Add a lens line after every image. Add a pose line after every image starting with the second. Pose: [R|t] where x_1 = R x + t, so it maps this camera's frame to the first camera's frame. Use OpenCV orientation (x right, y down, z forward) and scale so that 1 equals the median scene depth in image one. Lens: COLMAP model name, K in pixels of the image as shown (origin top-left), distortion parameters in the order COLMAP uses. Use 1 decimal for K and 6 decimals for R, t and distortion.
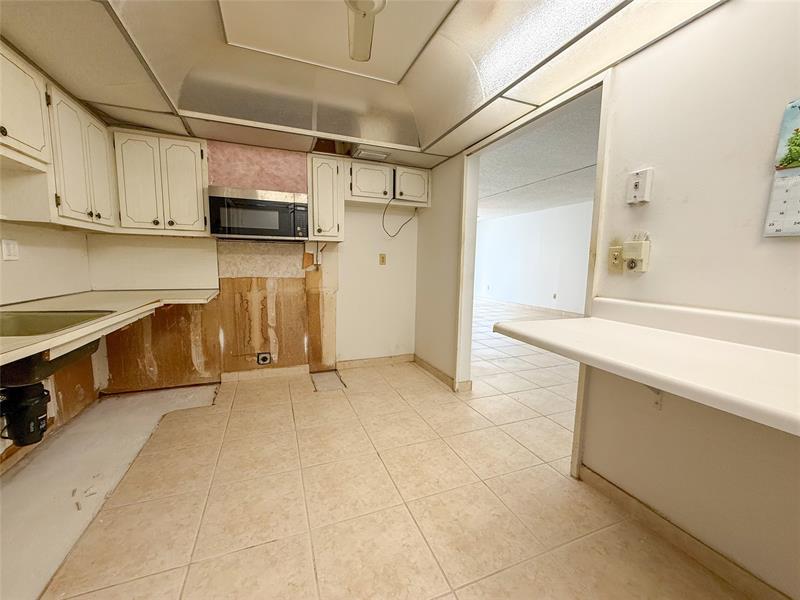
lens RADIAL K [[320.9, 0, 399.4], [0, 320.9, 299.8], [0, 0, 1]] dist [-0.000857, 0.000242]
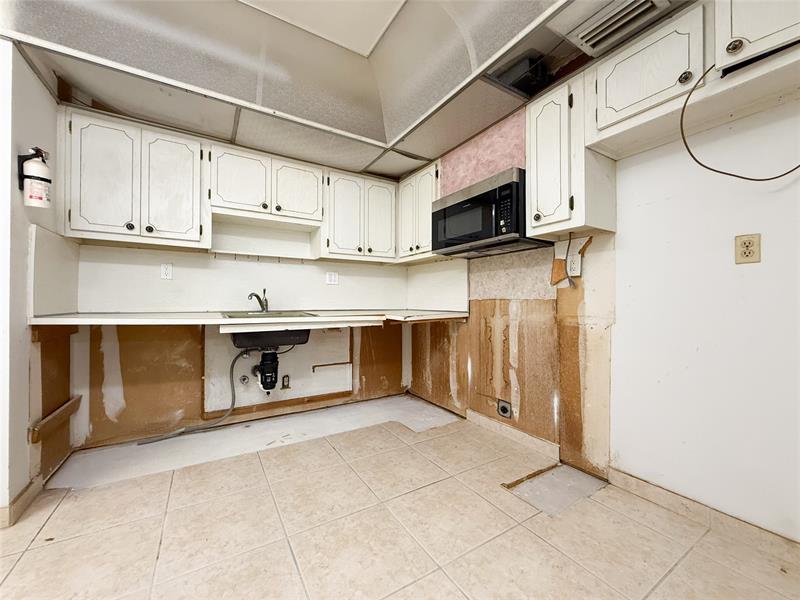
lens RADIAL K [[320.9, 0, 399.2], [0, 320.9, 299.6], [0, 0, 1]] dist [-0.000857, 0.000242]
pose [[0.164316, -0.023013, -0.986139, 0.283035], [-0.113794, 0.992611, -0.042125, -0.008097], [0.979822, 0.119139, 0.160483, 0.637161]]
